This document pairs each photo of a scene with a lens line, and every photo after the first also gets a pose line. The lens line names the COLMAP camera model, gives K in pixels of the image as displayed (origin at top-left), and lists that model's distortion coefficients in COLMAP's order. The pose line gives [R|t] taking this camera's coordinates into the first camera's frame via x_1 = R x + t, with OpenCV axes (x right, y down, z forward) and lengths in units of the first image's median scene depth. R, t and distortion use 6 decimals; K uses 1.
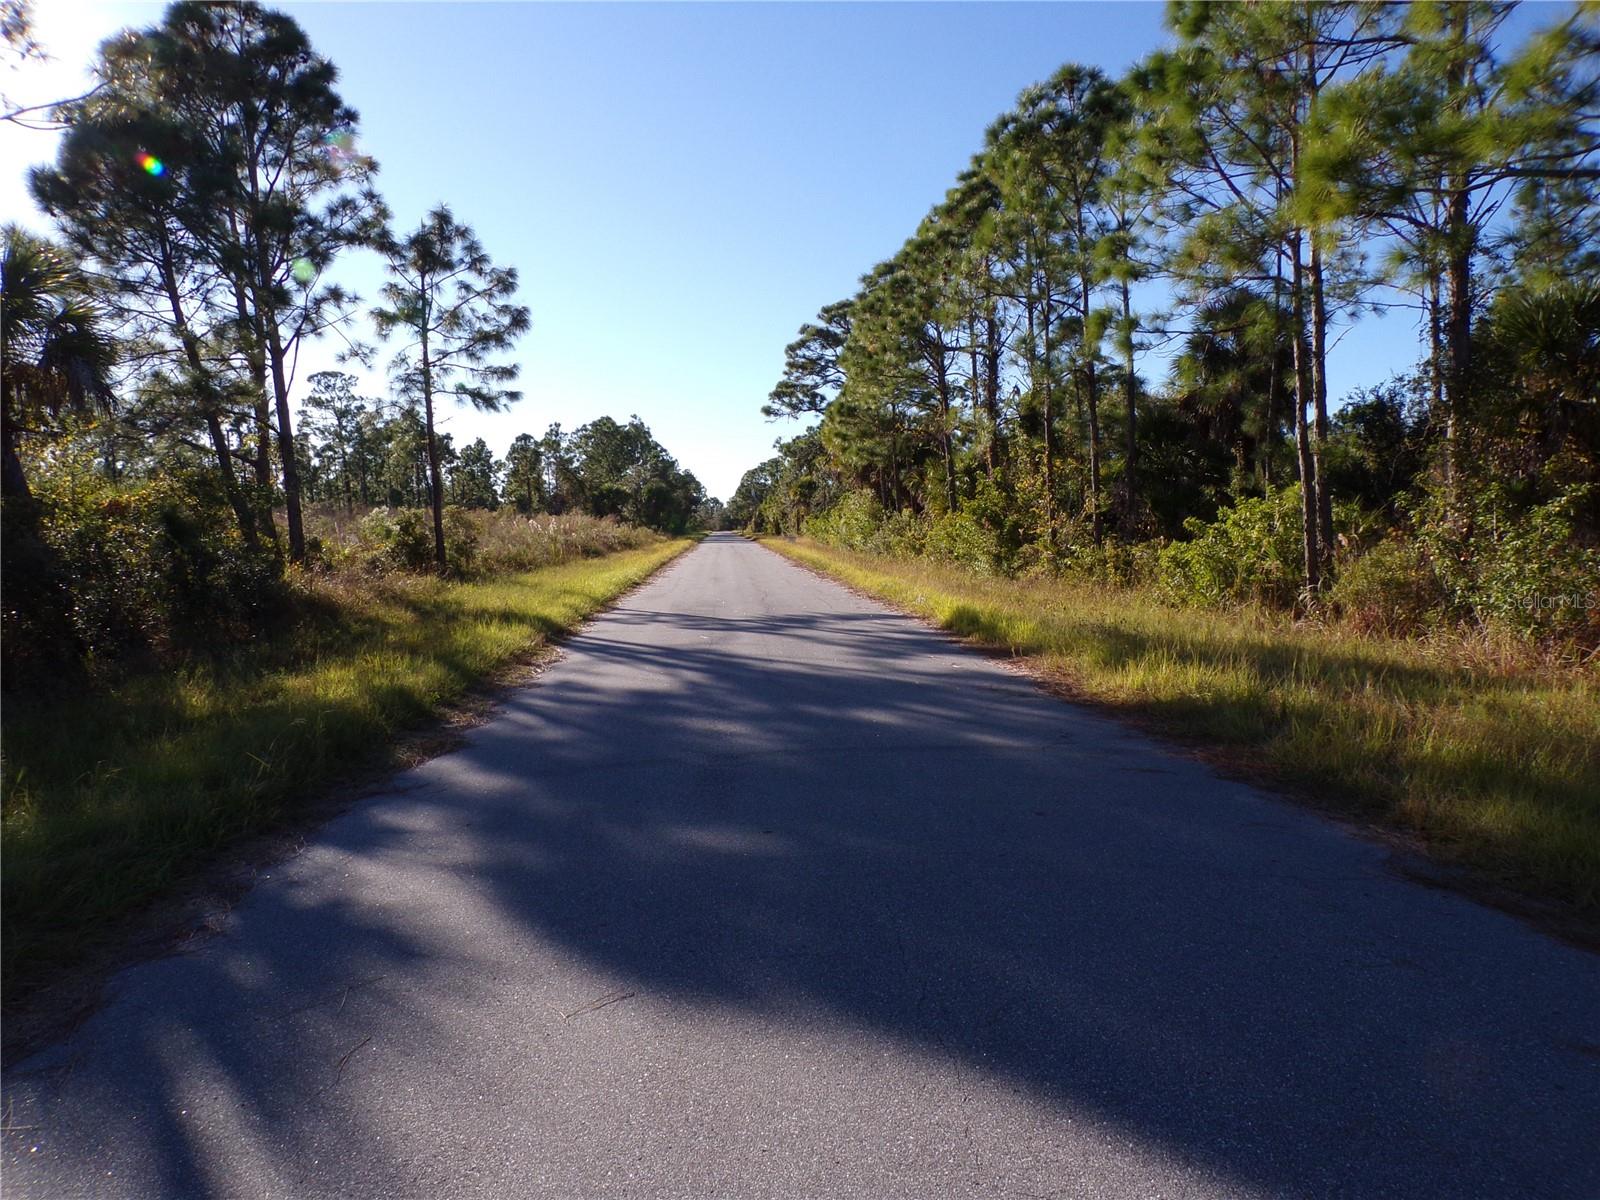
lens RADIAL K [[1056.6, 0, 795.5], [0, 1056.6, 600.3], [0, 0, 1]] dist [-0.037755, 0.029010]
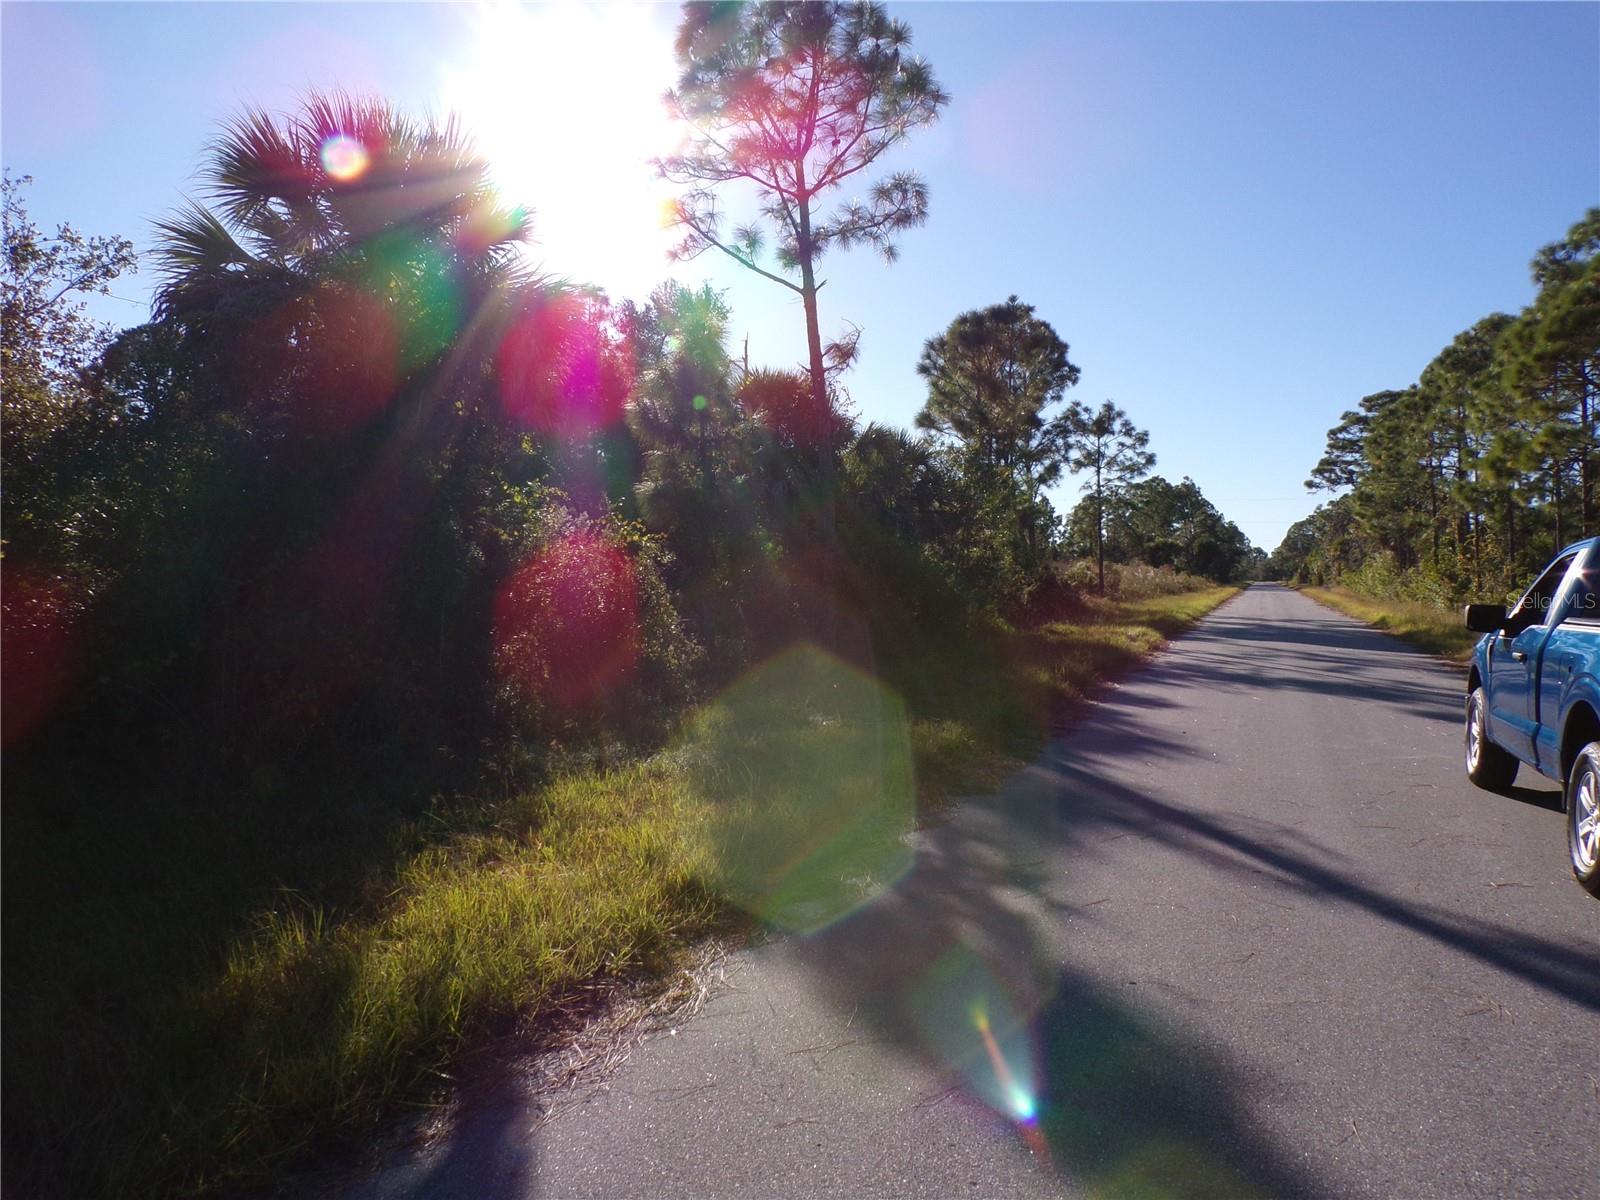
lens RADIAL K [[1056.6, 0, 795.5], [0, 1056.6, 600.3], [0, 0, 1]] dist [-0.037755, 0.029010]
pose [[0.882125, 0.034298, -0.469766, 0.023380], [-0.054444, 0.998085, -0.029364, 0.024378], [0.467859, 0.051479, 0.882303, -0.350754]]
